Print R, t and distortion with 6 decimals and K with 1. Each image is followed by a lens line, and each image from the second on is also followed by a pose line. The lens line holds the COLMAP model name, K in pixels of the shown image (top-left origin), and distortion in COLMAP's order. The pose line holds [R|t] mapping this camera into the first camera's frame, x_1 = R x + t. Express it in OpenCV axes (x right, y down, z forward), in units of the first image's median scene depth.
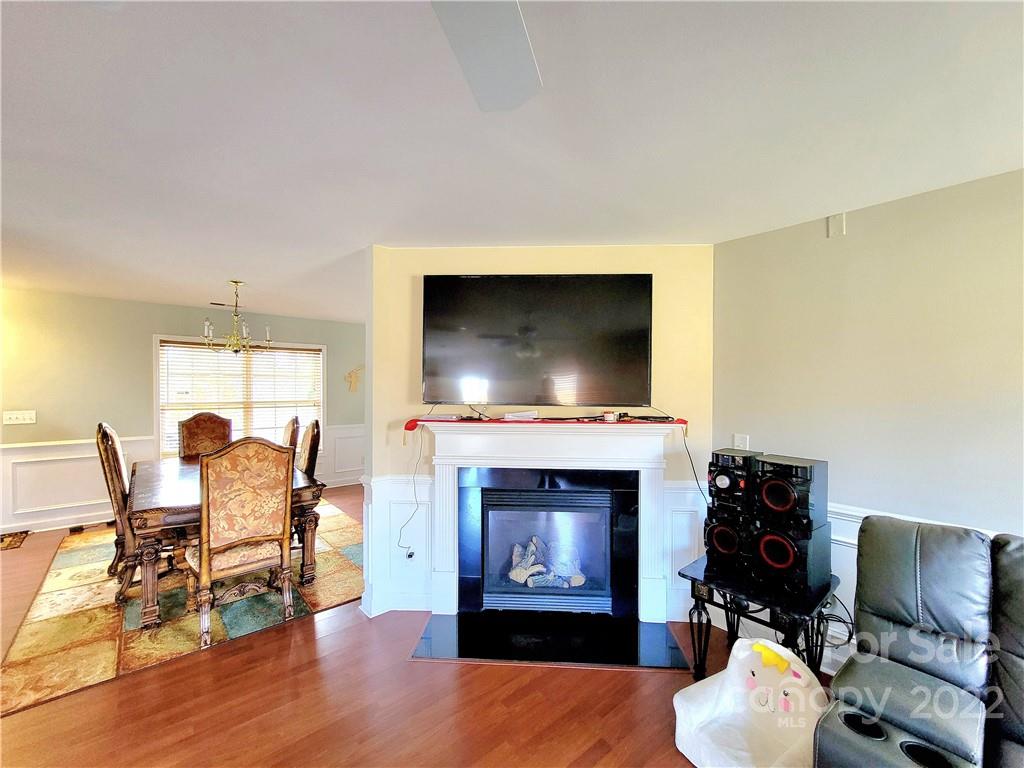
lens RADIAL K [[421.3, 0, 512.0], [0, 421.3, 384.0], [0, 0, 1]] dist [-0.002308, -0.000039]
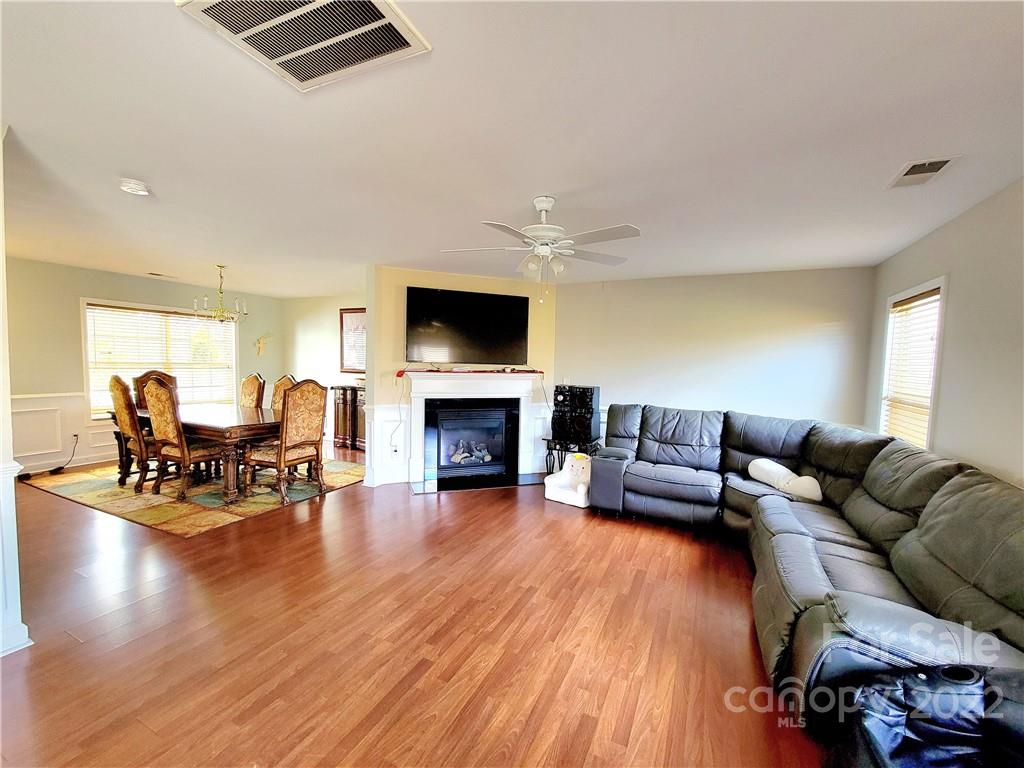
lens RADIAL K [[421.3, 0, 512.0], [0, 421.3, 384.0], [0, 0, 1]] dist [-0.002308, -0.000039]
pose [[0.914457, -0.002750, 0.404673, -0.531311], [-0.021280, 0.998267, 0.054872, 0.035765], [-0.404122, -0.058790, 0.912814, -0.775195]]
